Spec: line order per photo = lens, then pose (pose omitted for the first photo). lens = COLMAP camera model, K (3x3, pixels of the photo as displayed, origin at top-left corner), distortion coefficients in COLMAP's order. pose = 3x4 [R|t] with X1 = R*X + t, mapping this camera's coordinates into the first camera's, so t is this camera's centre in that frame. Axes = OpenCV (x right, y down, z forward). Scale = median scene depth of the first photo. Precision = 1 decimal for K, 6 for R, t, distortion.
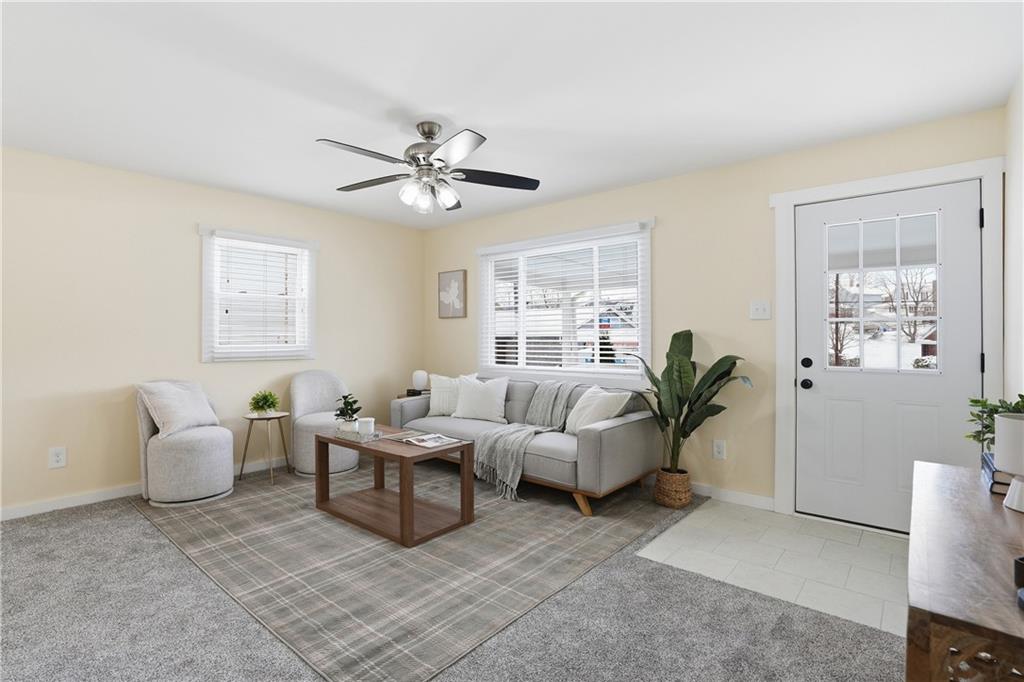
lens RADIAL K [[485.3, 0, 512.4], [0, 485.3, 334.7], [0, 0, 1]] dist [-0.036263, 0.010546]
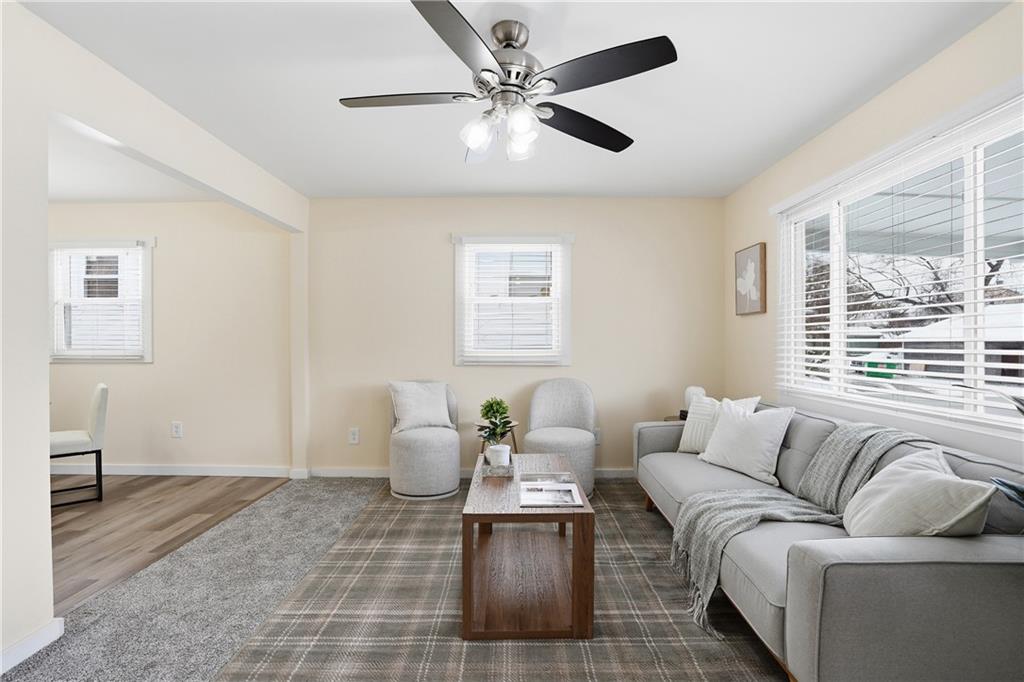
lens RADIAL K [[485.3, 0, 517.8], [0, 485.3, 343.8], [0, 0, 1]] dist [-0.036263, 0.010546]
pose [[0.654822, 0.005504, -0.755763, 0.286460], [0.000707, 0.999969, 0.007895, 0.002874], [0.755783, -0.005704, 0.654797, 0.469095]]
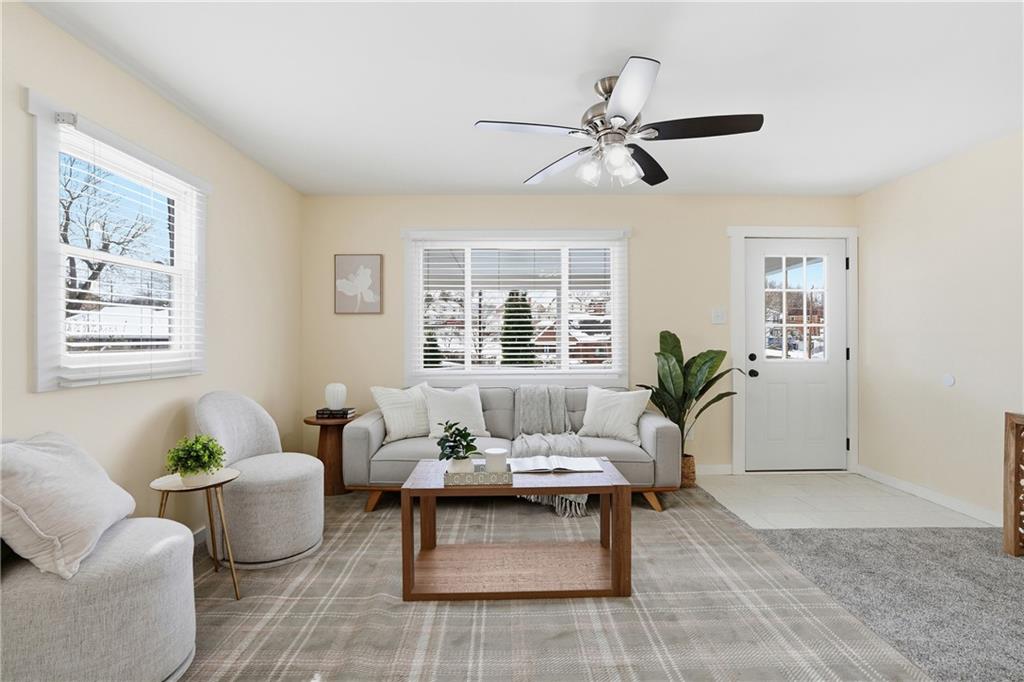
lens RADIAL K [[472.7, 0, 514.6], [0, 472.7, 335.8], [0, 0, 1]] dist [-0.013747, 0.008681]
pose [[0.754021, 0.003941, 0.656838, -0.690354], [-0.001970, 0.999991, -0.003738, 0.004681], [-0.656847, 0.001524, 0.754022, 0.410821]]
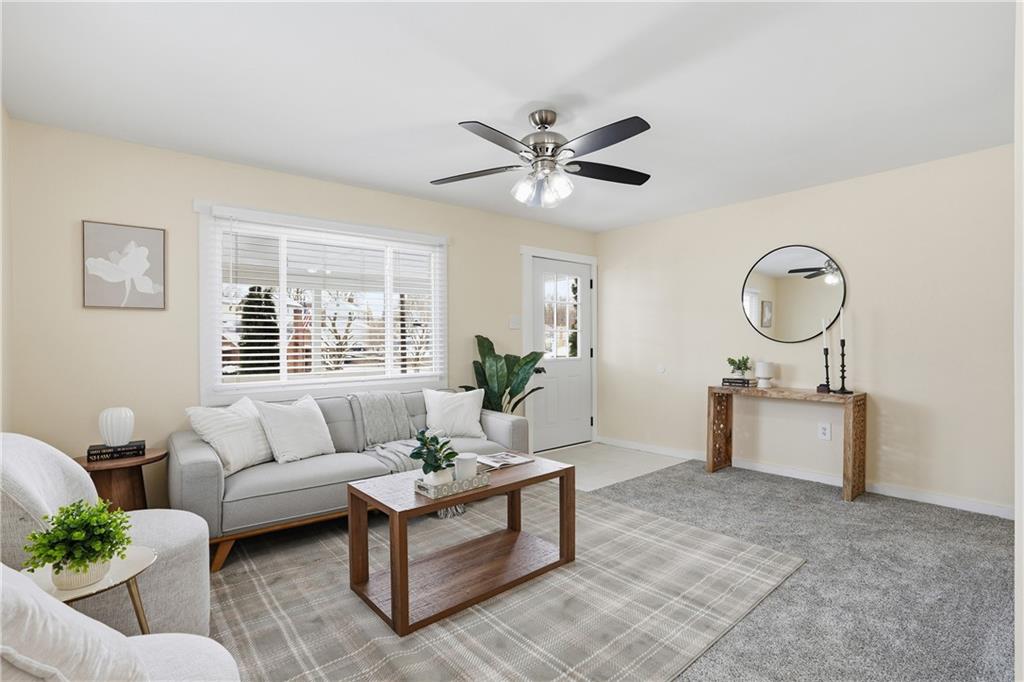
lens RADIAL K [[485.3, 0, 505.3], [0, 485.3, 343.5], [0, 0, 1]] dist [-0.036263, 0.010546]
pose [[0.179432, -0.007447, 0.983742, -0.924628], [0.000522, 0.999972, 0.007474, 0.001510], [-0.983770, -0.000828, 0.179430, 0.752072]]
